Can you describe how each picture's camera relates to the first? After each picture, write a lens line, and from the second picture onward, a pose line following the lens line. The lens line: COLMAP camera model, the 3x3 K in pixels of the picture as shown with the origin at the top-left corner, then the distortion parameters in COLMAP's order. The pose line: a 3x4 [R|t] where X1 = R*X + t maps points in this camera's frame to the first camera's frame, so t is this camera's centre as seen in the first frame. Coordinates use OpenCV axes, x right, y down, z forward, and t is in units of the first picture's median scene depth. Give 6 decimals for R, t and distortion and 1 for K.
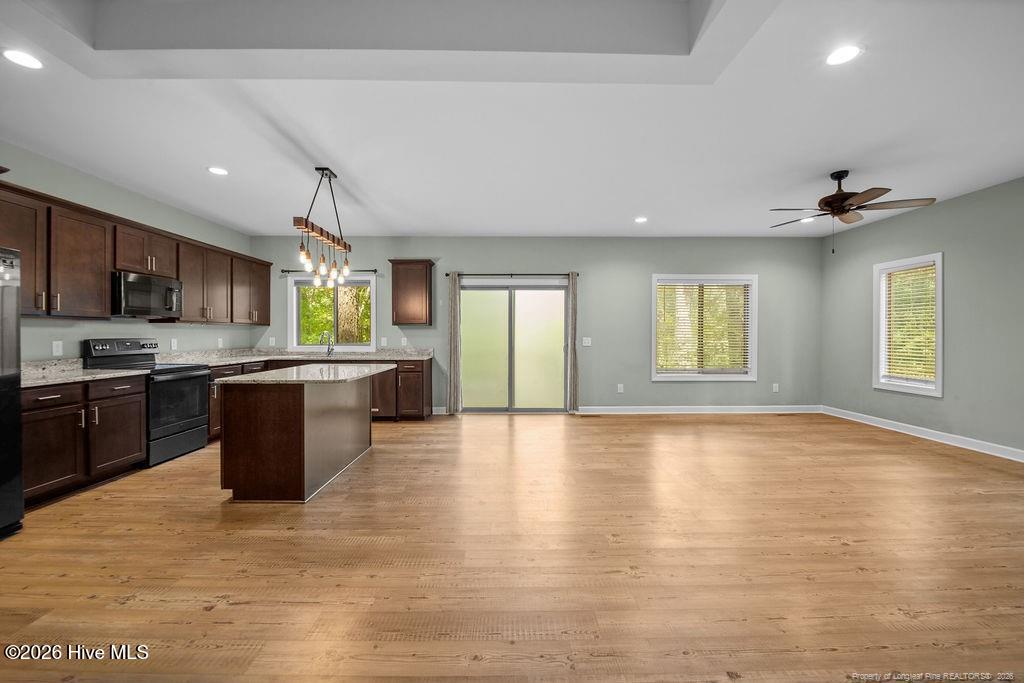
lens RADIAL K [[417.7, 0, 510.1], [0, 417.7, 335.8], [0, 0, 1]] dist [0.000264, -0.008025]
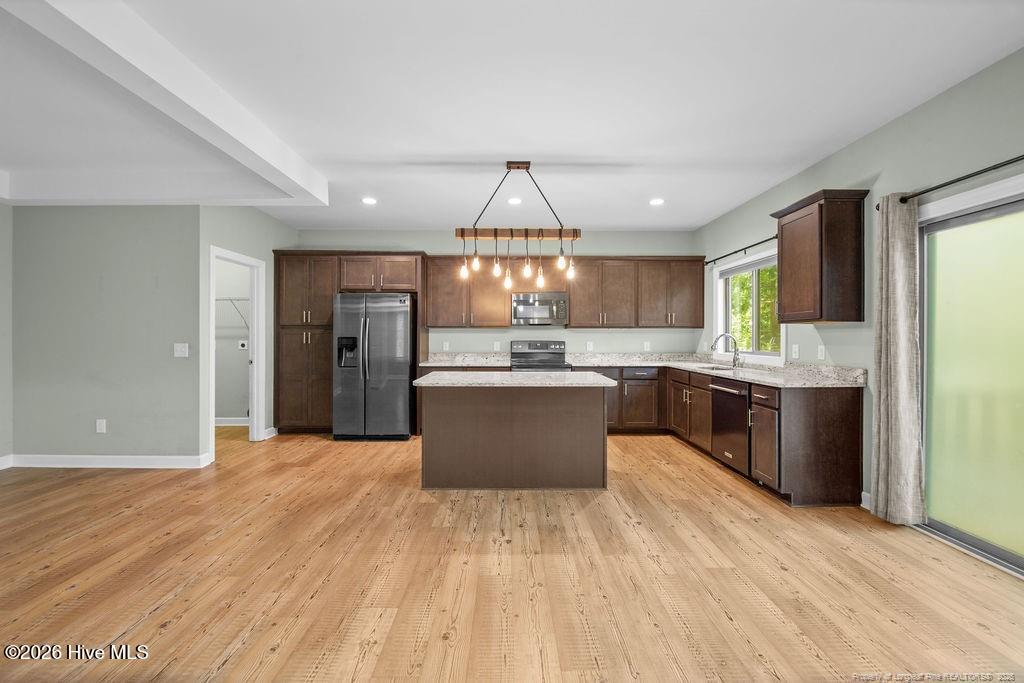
lens RADIAL K [[417.7, 0, 510.1], [0, 417.7, 335.8], [0, 0, 1]] dist [0.000264, -0.008025]
pose [[-0.016135, -0.002104, -0.999868, 0.303906], [-0.006478, 0.999977, -0.002000, -0.004150], [0.999849, 0.006445, -0.016148, 0.614681]]
